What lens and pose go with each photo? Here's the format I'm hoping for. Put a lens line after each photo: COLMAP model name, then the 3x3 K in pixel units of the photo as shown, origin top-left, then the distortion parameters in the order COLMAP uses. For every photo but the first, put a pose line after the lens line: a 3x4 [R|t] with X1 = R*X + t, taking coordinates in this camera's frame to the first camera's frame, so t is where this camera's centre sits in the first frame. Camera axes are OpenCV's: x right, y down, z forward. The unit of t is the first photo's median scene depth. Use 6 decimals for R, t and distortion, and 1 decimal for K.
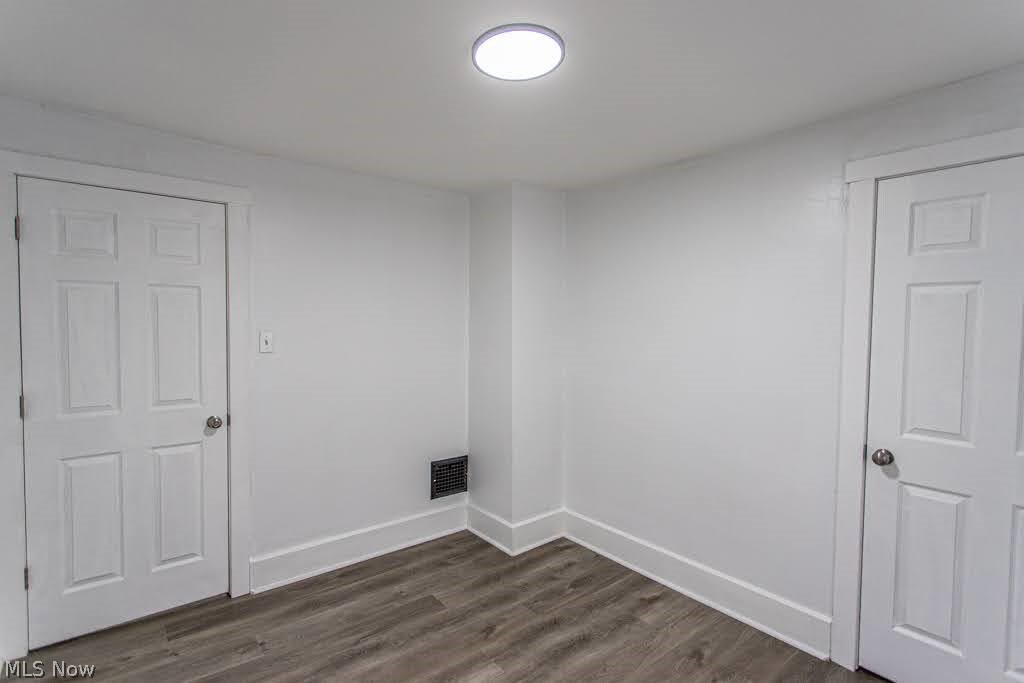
lens RADIAL K [[508.2, 0, 512.0], [0, 508.2, 341.5], [0, 0, 1]] dist [0.021123, 0.000266]
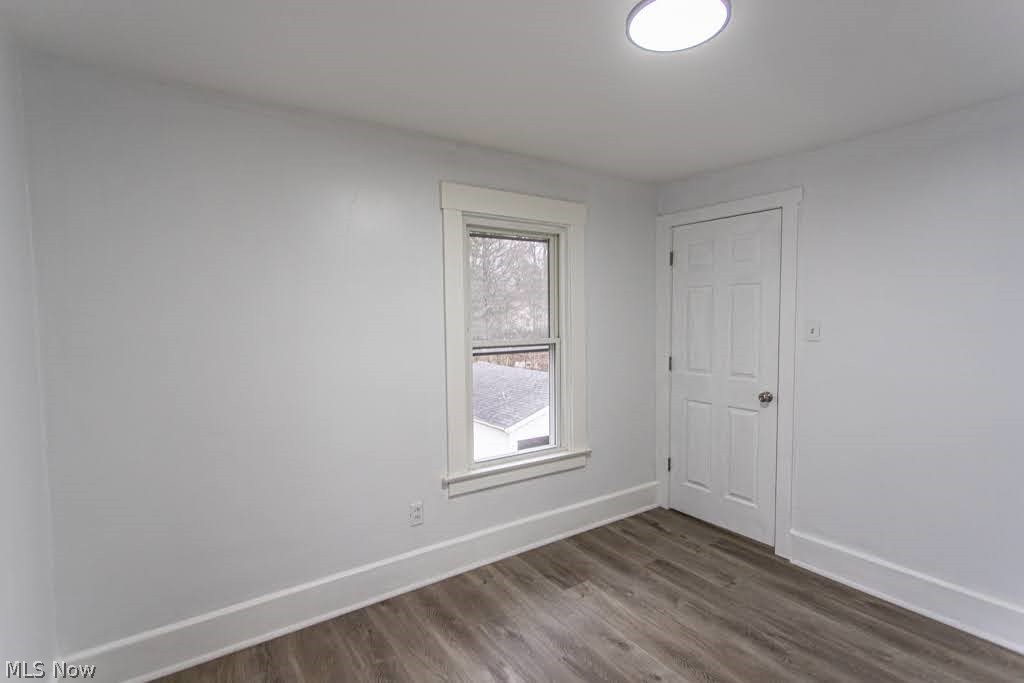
lens RADIAL K [[508.2, 0, 512.0], [0, 508.2, 341.5], [0, 0, 1]] dist [0.021123, 0.000266]
pose [[-0.068064, 0.046033, -0.996618, 0.653565], [-0.032649, 0.998297, 0.048341, -0.008256], [0.997147, 0.035828, -0.066445, 0.513420]]
